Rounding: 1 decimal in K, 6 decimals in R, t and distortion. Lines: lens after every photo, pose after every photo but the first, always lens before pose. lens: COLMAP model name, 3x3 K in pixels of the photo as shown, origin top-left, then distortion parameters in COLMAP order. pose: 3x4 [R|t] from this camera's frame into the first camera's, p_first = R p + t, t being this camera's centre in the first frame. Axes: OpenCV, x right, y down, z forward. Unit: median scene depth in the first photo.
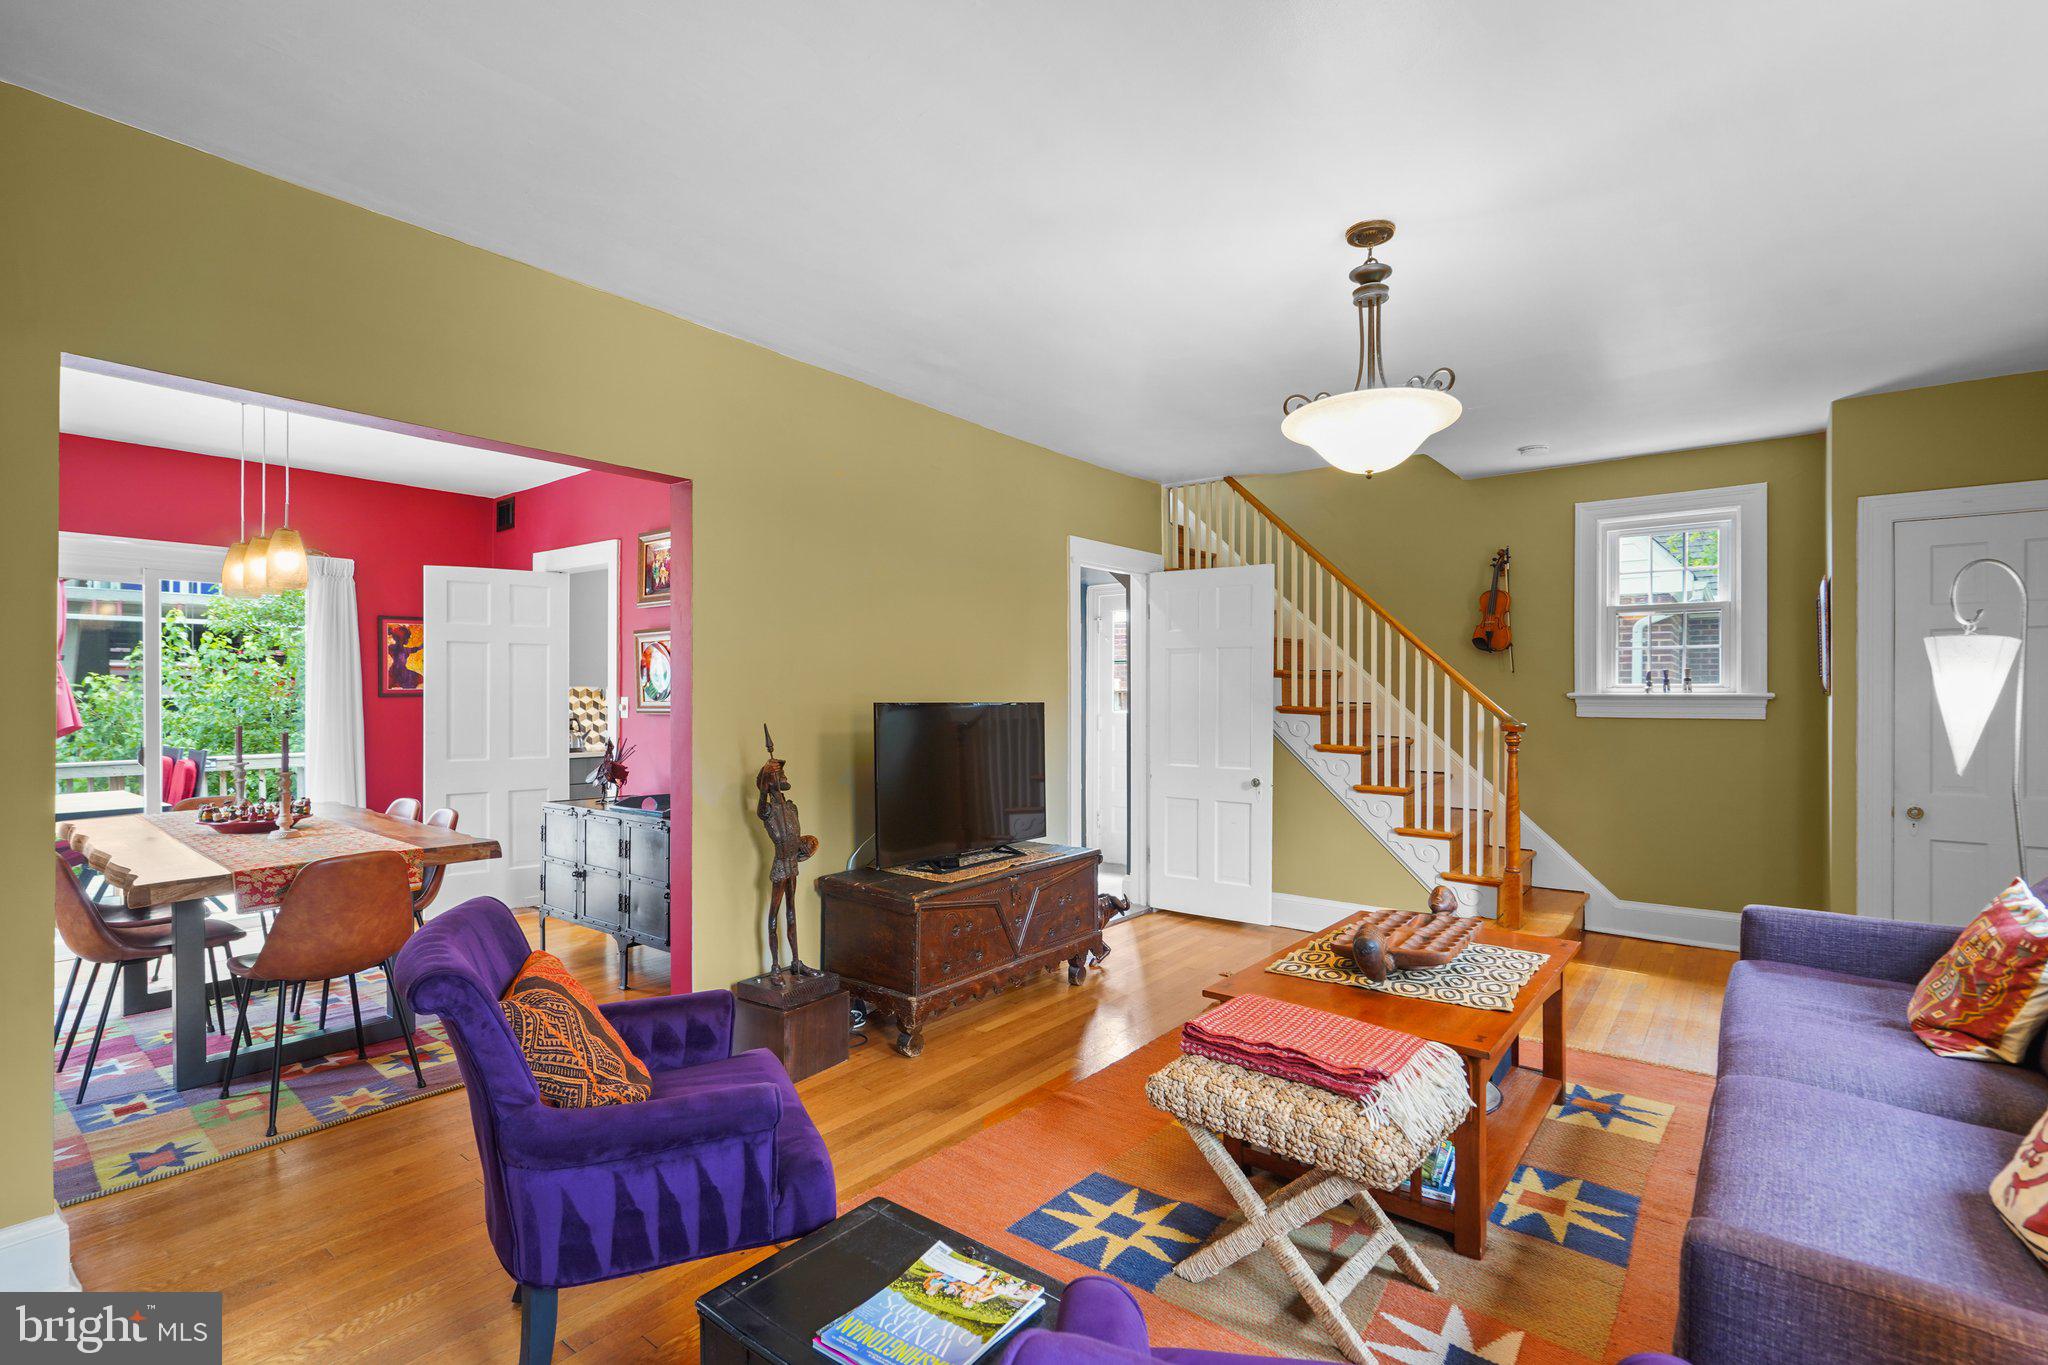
lens RADIAL K [[942.8, 0, 1021.8], [0, 942.8, 690.7], [0, 0, 1]] dist [0.000382, 0.000227]
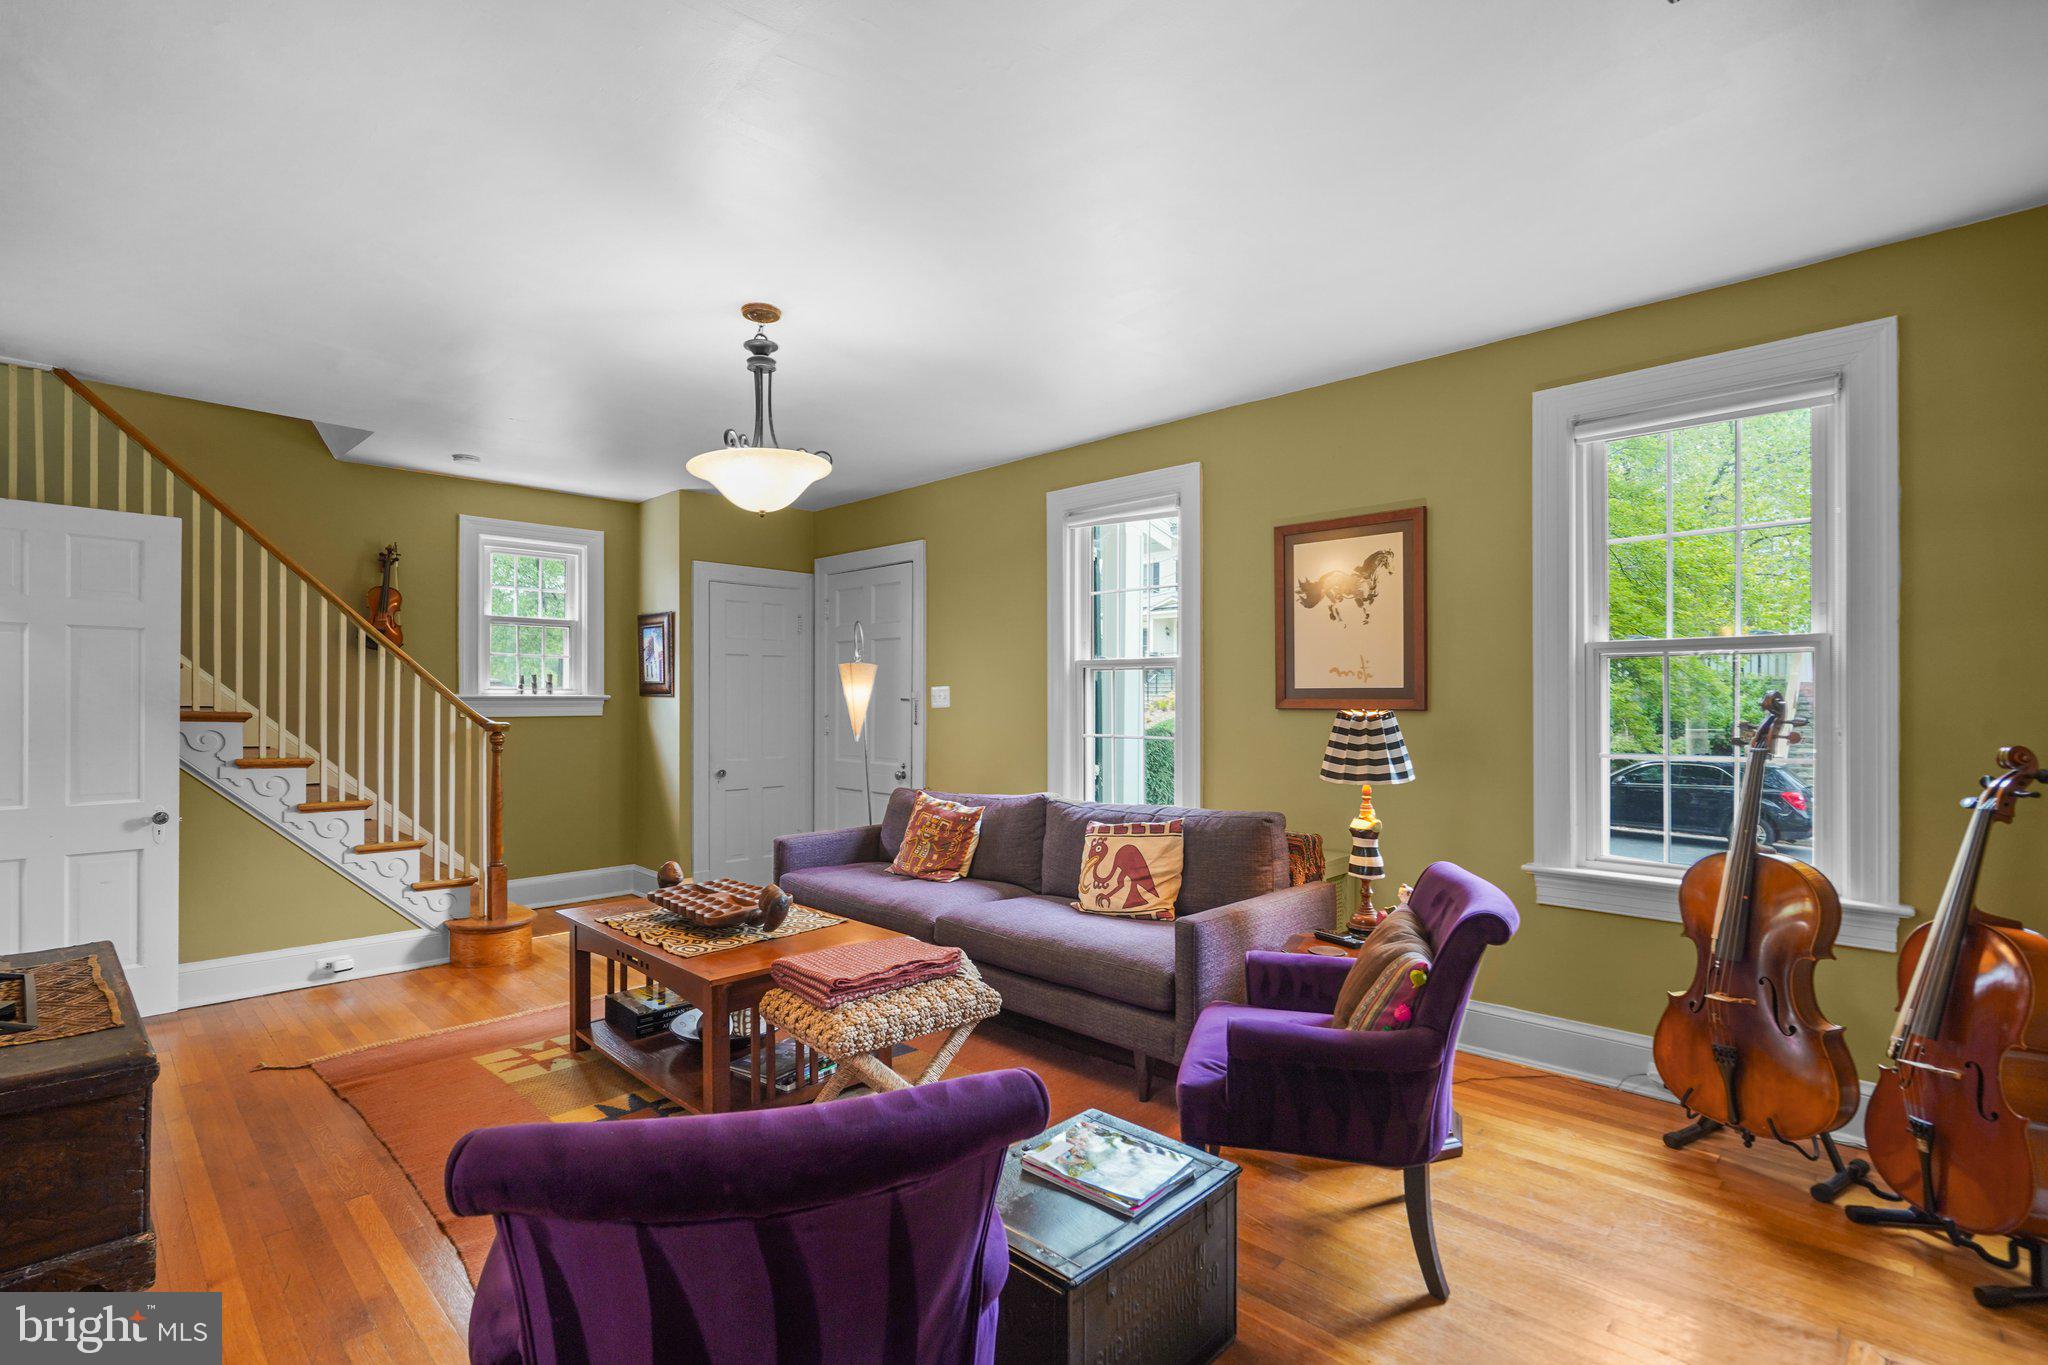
lens RADIAL K [[945.2, 0, 1017.3], [0, 945.2, 700.2], [0, 0, 1]] dist [-0.001956, 0.000005]
pose [[0.107755, -0.003331, 0.994172, -0.563948], [-0.006216, 0.999973, 0.004024, 0.000915], [-0.994158, -0.006613, 0.107732, 0.385312]]
